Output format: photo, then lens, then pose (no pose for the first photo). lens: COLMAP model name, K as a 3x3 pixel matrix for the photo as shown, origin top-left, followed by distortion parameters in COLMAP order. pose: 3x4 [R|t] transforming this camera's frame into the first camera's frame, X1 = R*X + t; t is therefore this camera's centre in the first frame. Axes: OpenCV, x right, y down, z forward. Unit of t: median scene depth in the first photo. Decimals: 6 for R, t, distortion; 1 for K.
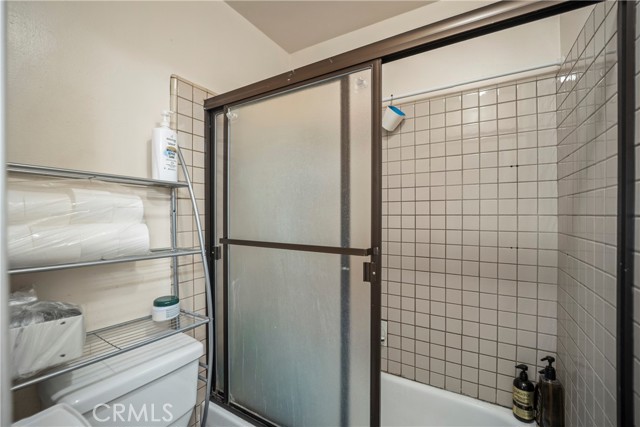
lens RADIAL K [[261.7, 0, 331.3], [0, 261.7, 216.8], [0, 0, 1]] dist [-0.008975, 0.000706]
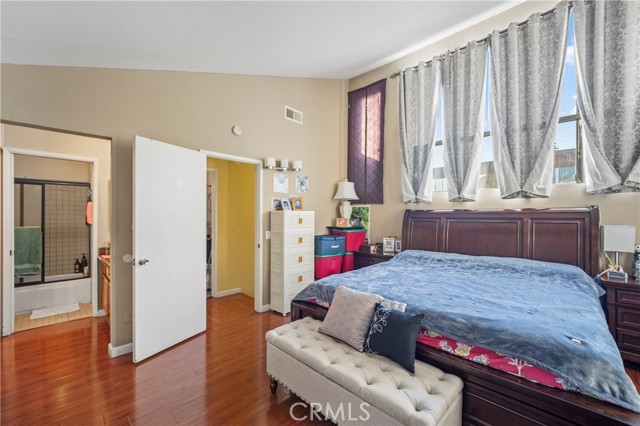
lens RADIAL K [[261.7, 0, 317.1], [0, 261.7, 214.6], [0, 0, 1]] dist [-0.008975, 0.000706]
pose [[0.135783, 0.007858, 0.990707, -2.517228], [0.015669, 0.999826, -0.010078, 0.022465], [-0.990615, 0.016892, 0.135637, -2.959406]]
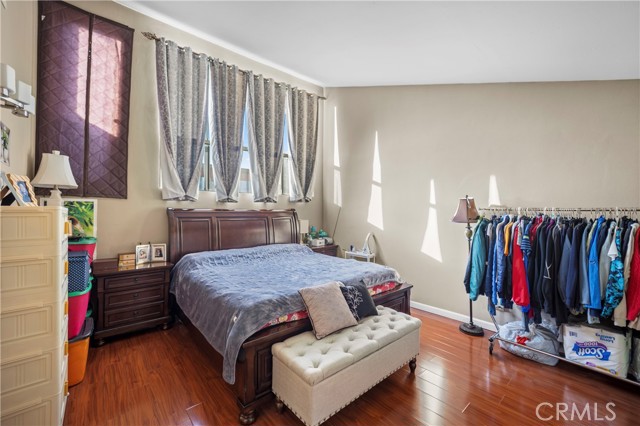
lens RADIAL K [[261.7, 0, 316.3], [0, 261.7, 211.2], [0, 0, 1]] dist [-0.008975, 0.000706]
pose [[-0.977408, 0.012597, 0.210987, 3.105647], [0.013475, 0.999905, 0.002725, -0.104740], [-0.210932, 0.005506, -0.977485, 4.342069]]
